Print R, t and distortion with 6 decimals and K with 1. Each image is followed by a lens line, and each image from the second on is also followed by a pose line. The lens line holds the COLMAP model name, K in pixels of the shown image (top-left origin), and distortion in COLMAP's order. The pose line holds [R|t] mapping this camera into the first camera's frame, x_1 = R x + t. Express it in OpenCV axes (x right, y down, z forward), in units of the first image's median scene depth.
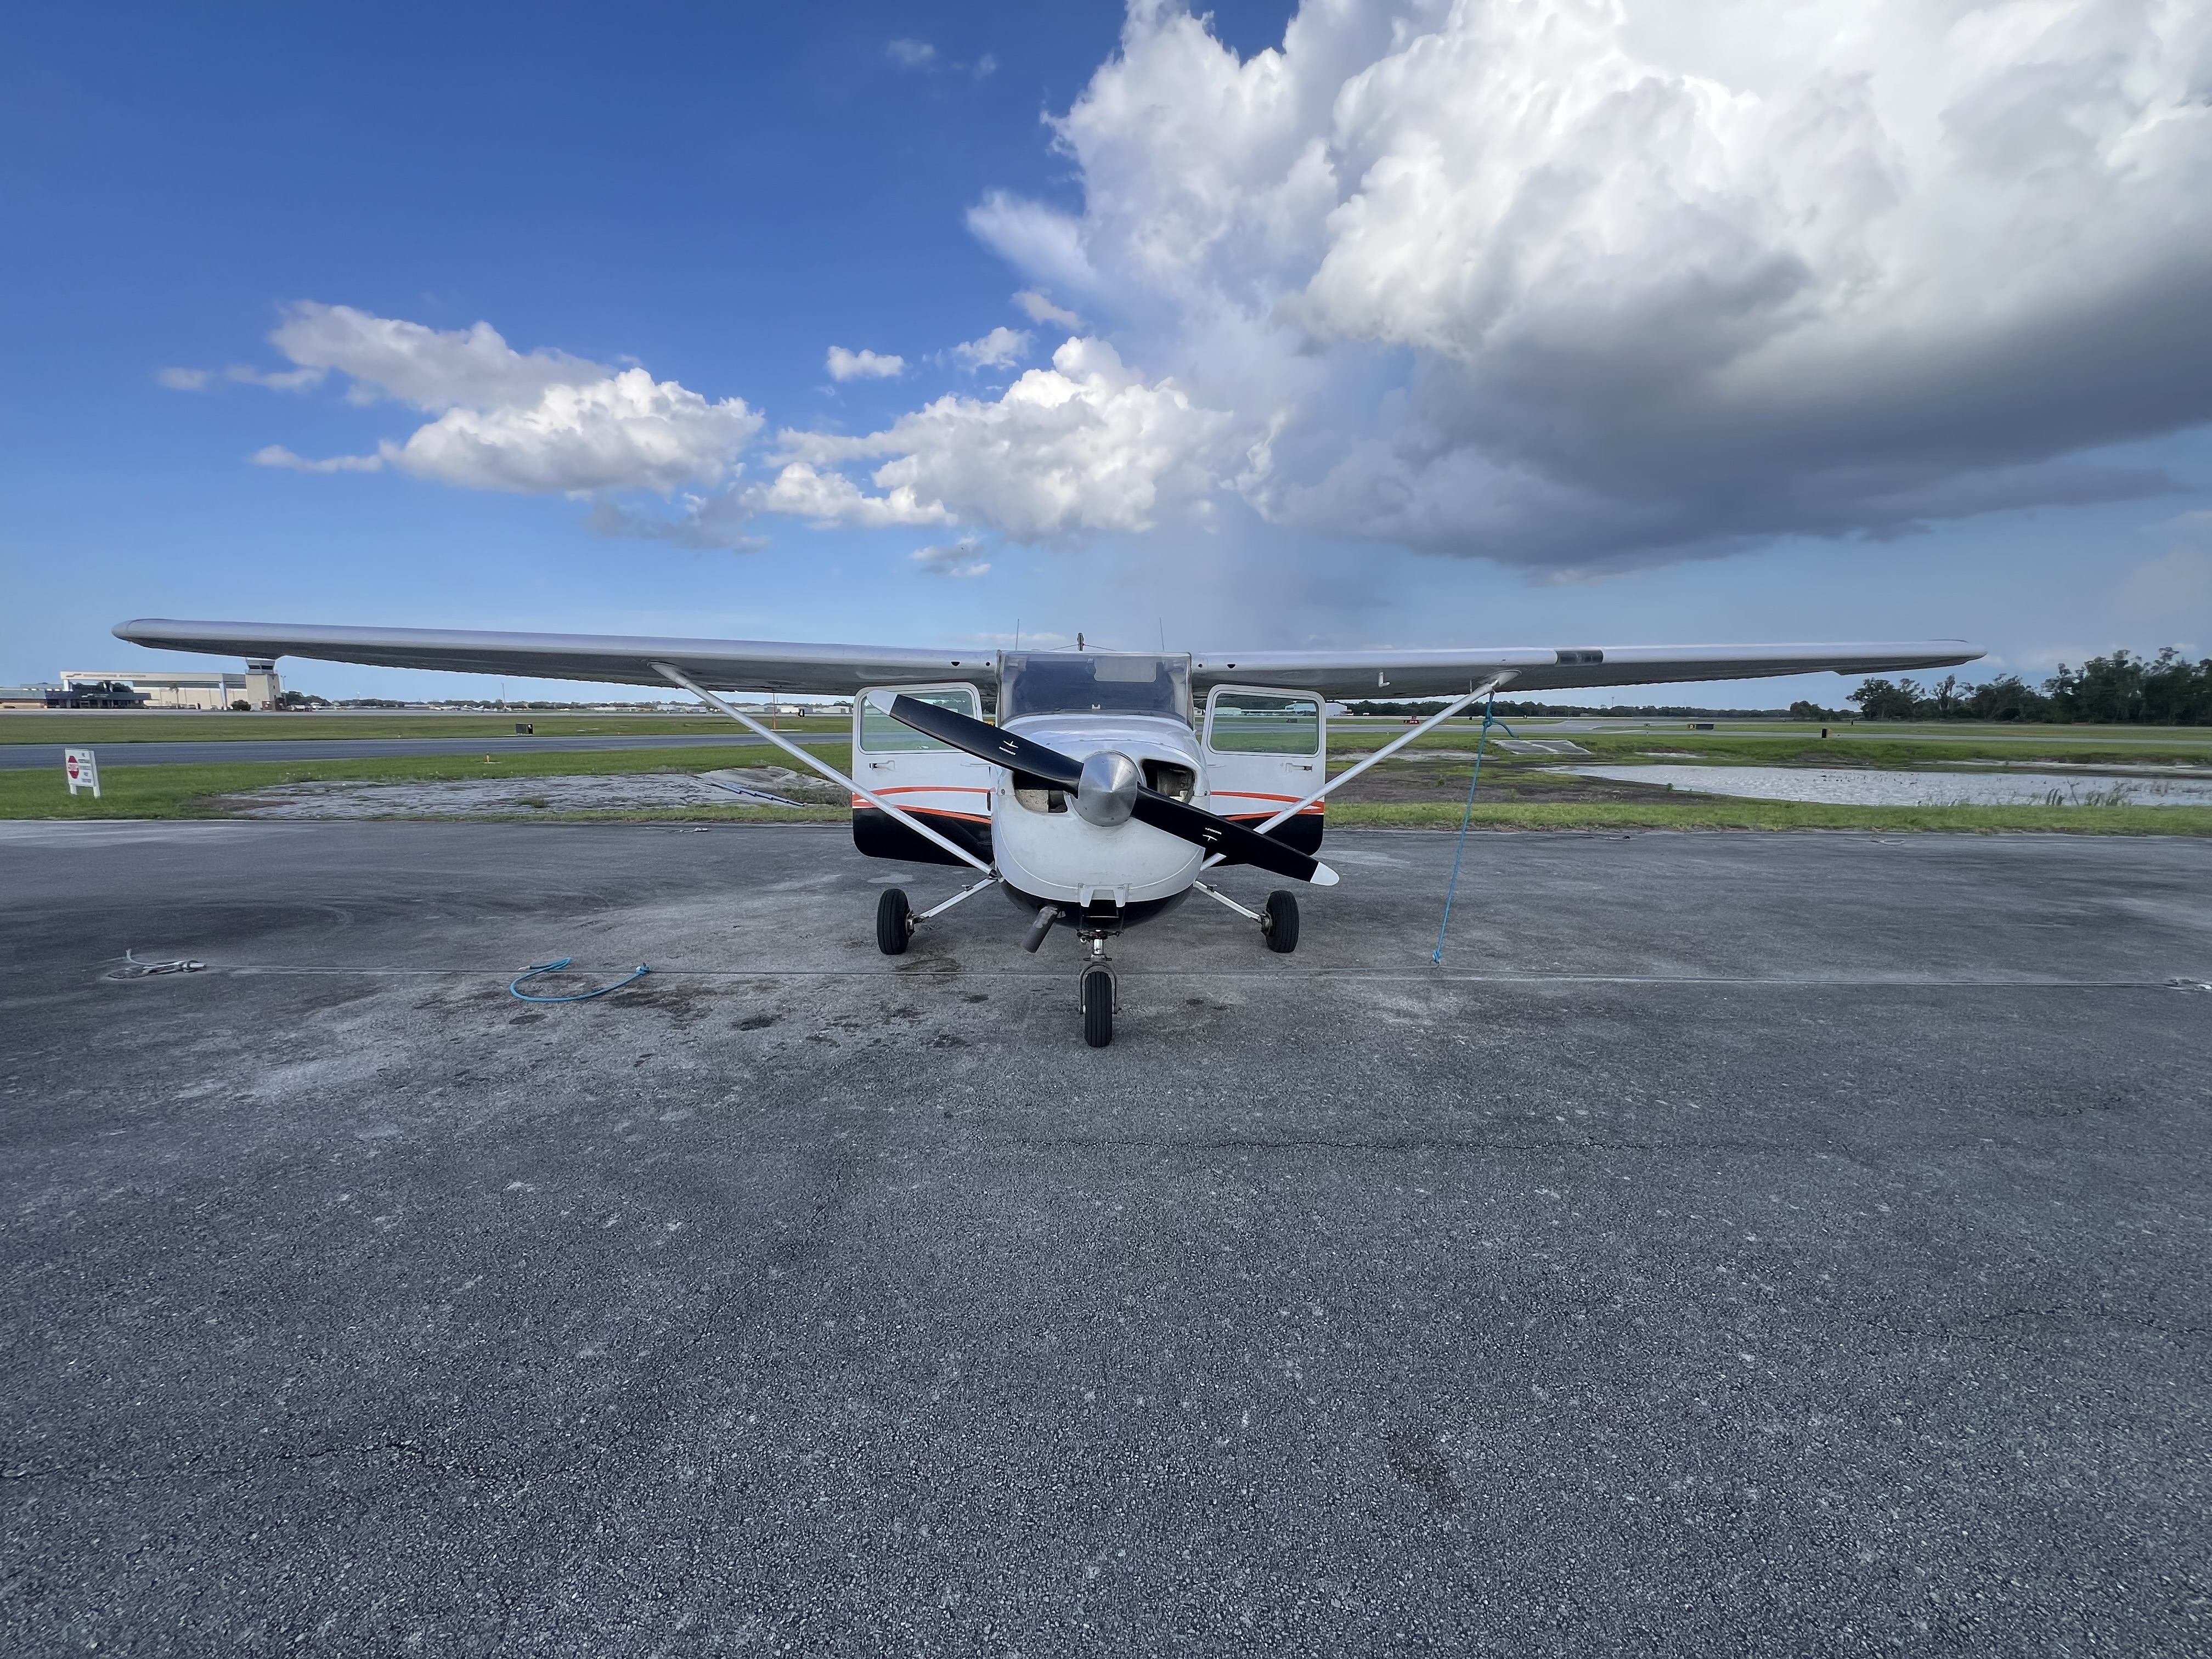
lens RADIAL K [[888.7, 0, 1100.8], [0, 888.7, 832.1], [0, 0, 1]] dist [-0.002013, 0.000495]
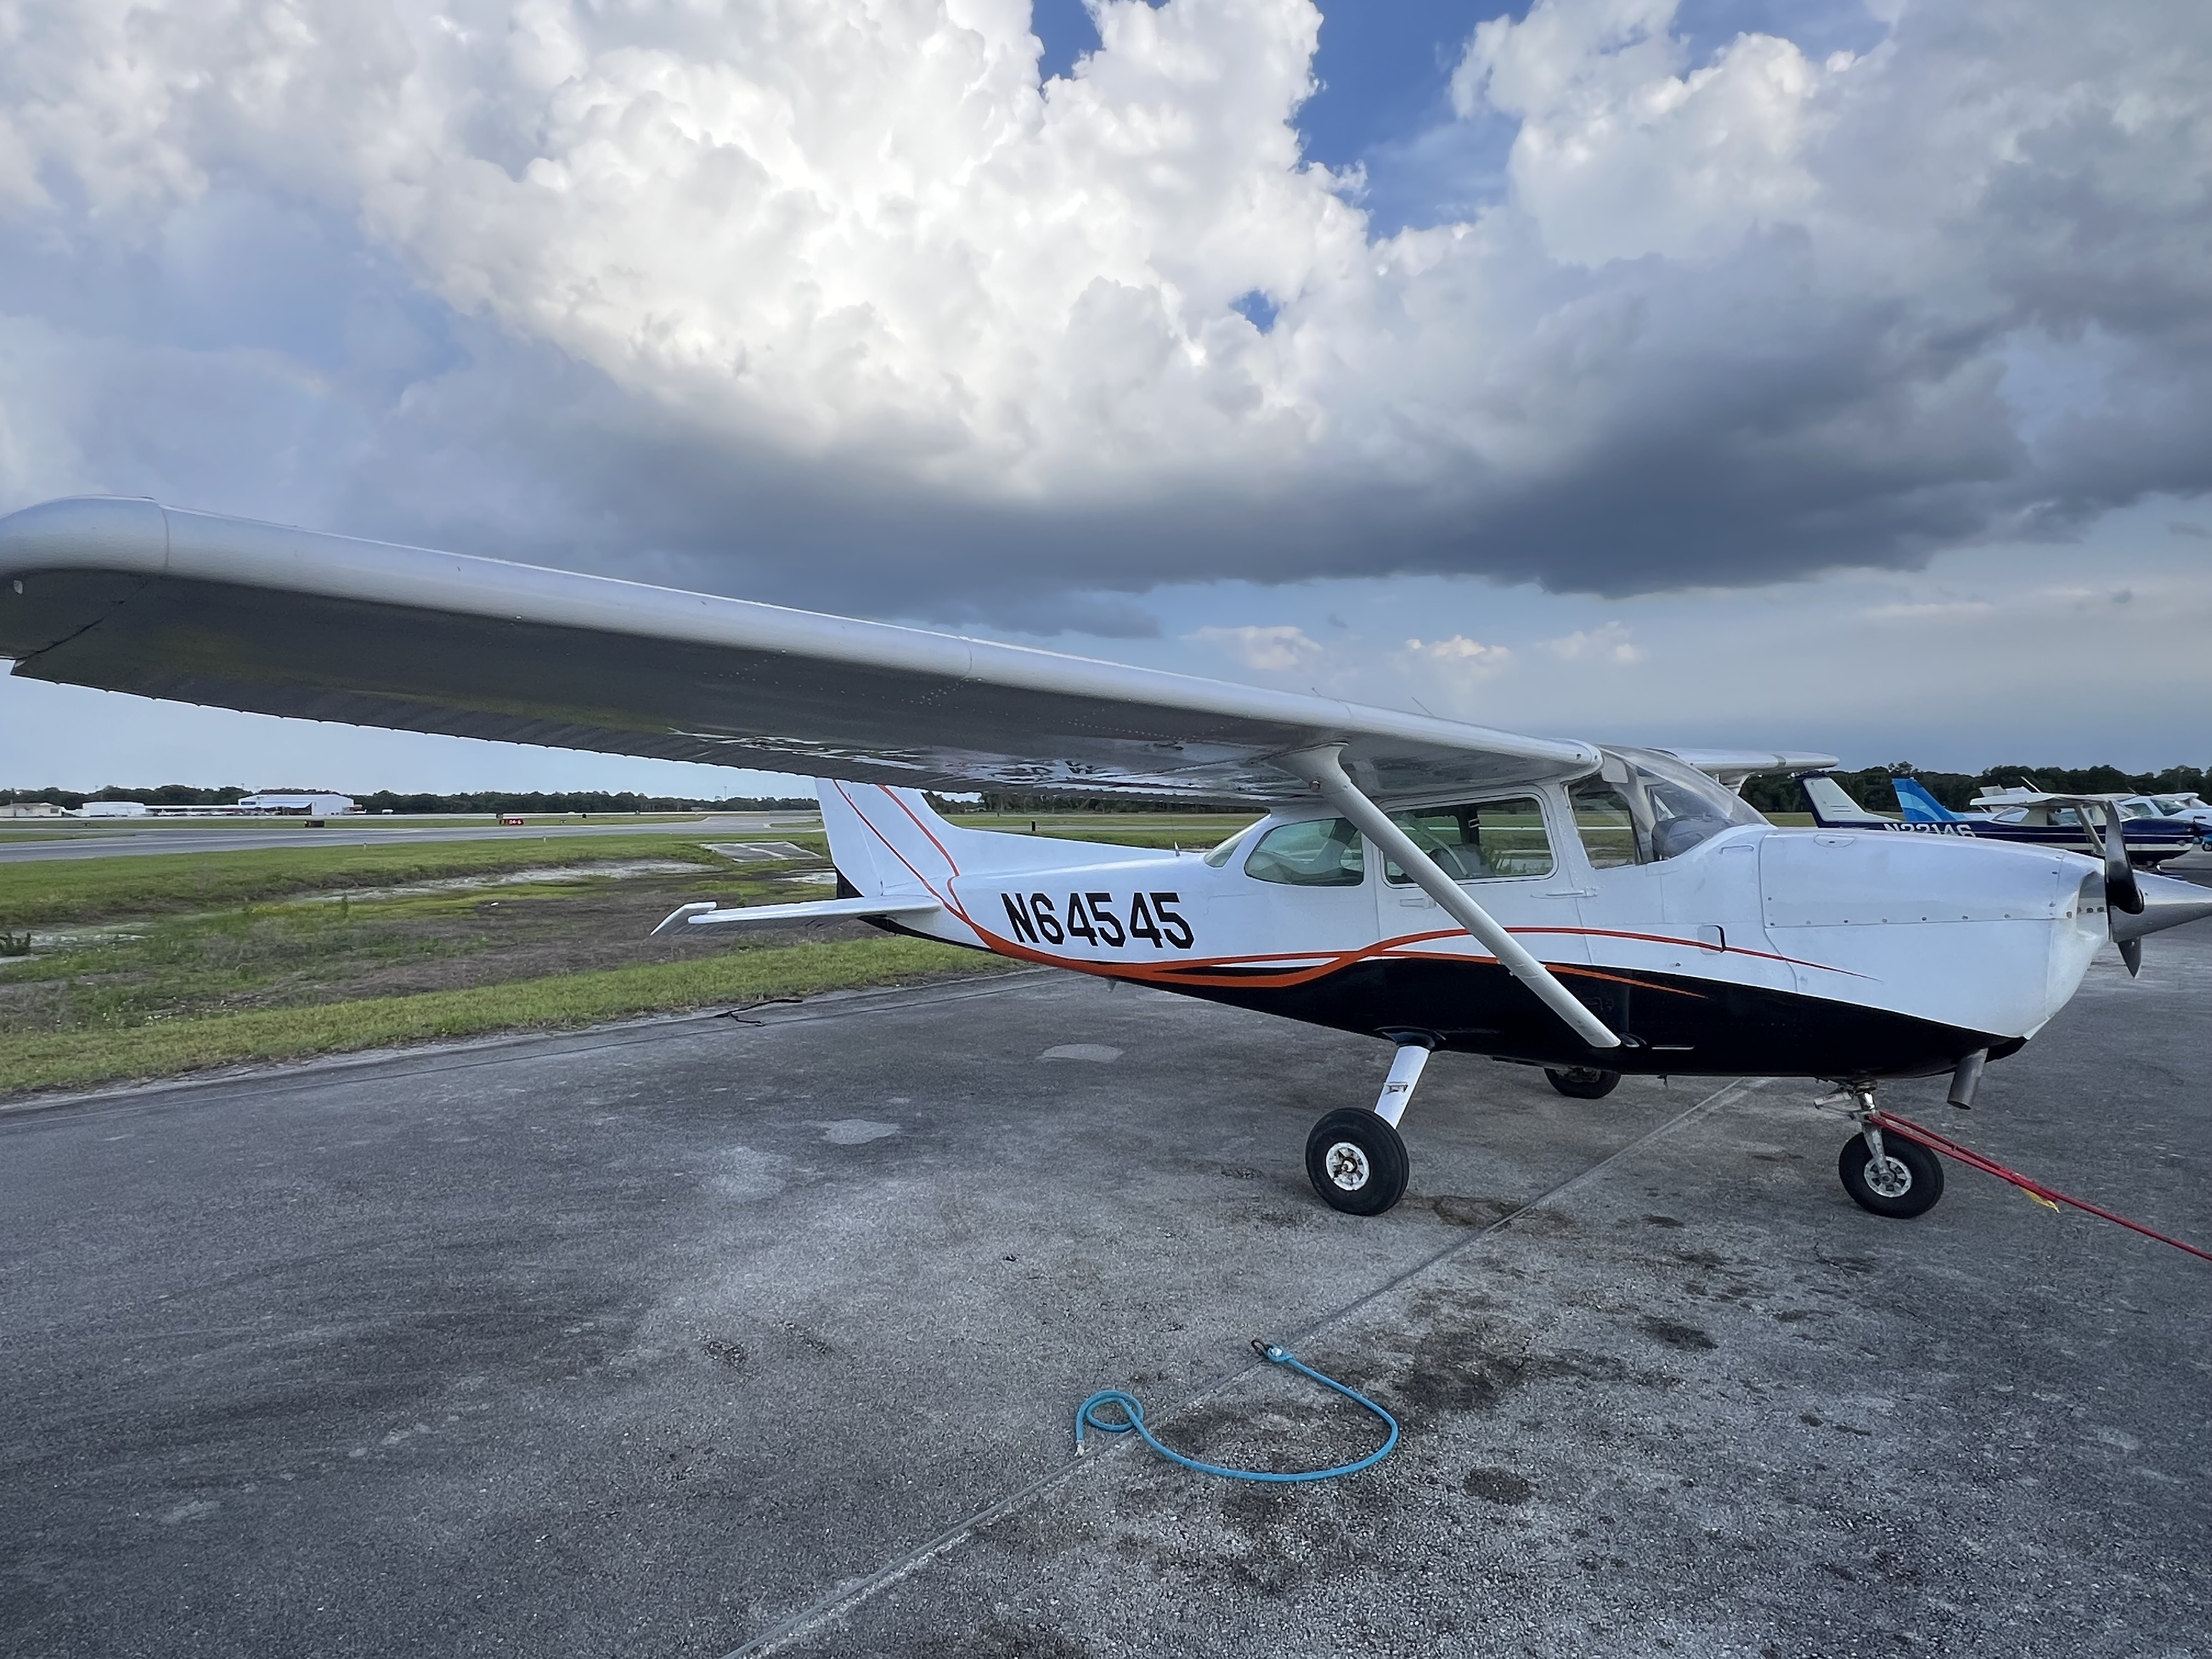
lens RADIAL K [[1245.7, 0, 1109.0], [0, 1245.7, 833.9], [0, 0, 1]] dist [-0.002373, 0.000146]
pose [[0.676044, -0.024781, 0.736444, -1.159200], [0.107082, 0.992129, -0.064915, -0.102887], [-0.729039, 0.122745, 0.673376, 0.608135]]
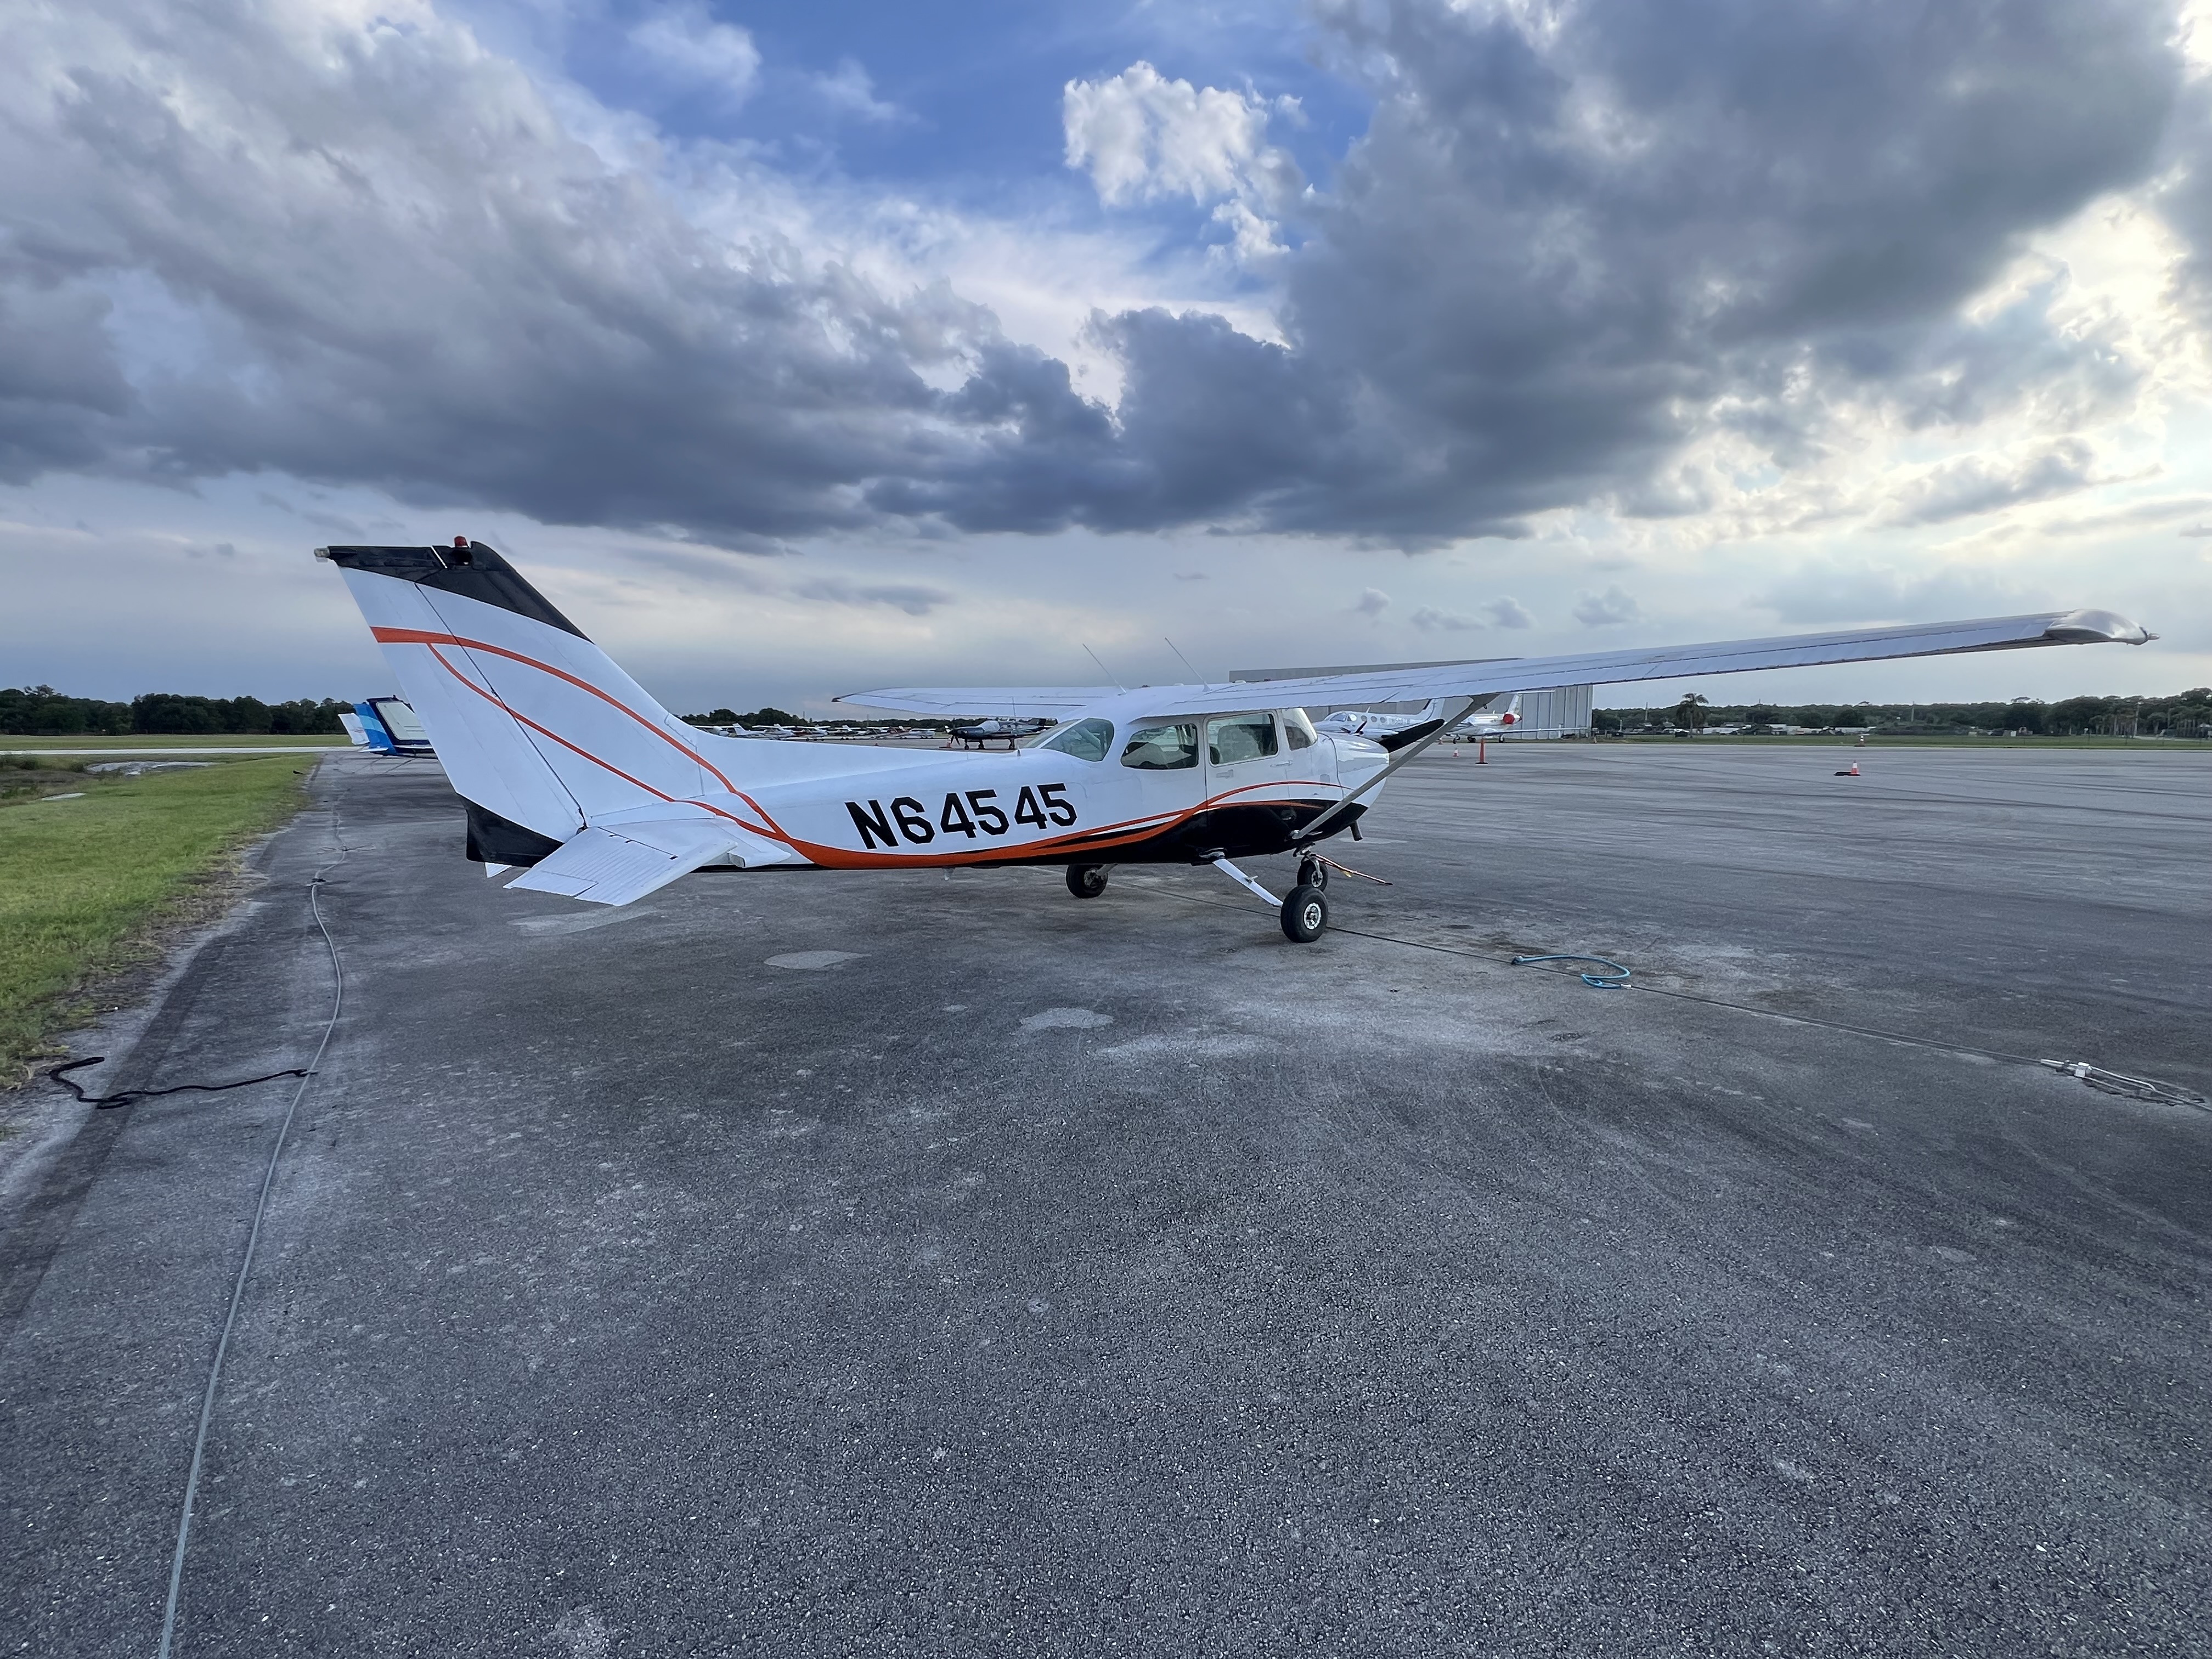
lens RADIAL K [[1022.5, 0, 1117.7], [0, 1022.5, 848.4], [0, 0, 1]] dist [0.002139, 0.000706]
pose [[-0.614905, -0.098035, 0.782484, -1.284929], [0.100471, 0.974418, 0.201036, -0.309631], [-0.782175, 0.202235, -0.589325, 2.273507]]
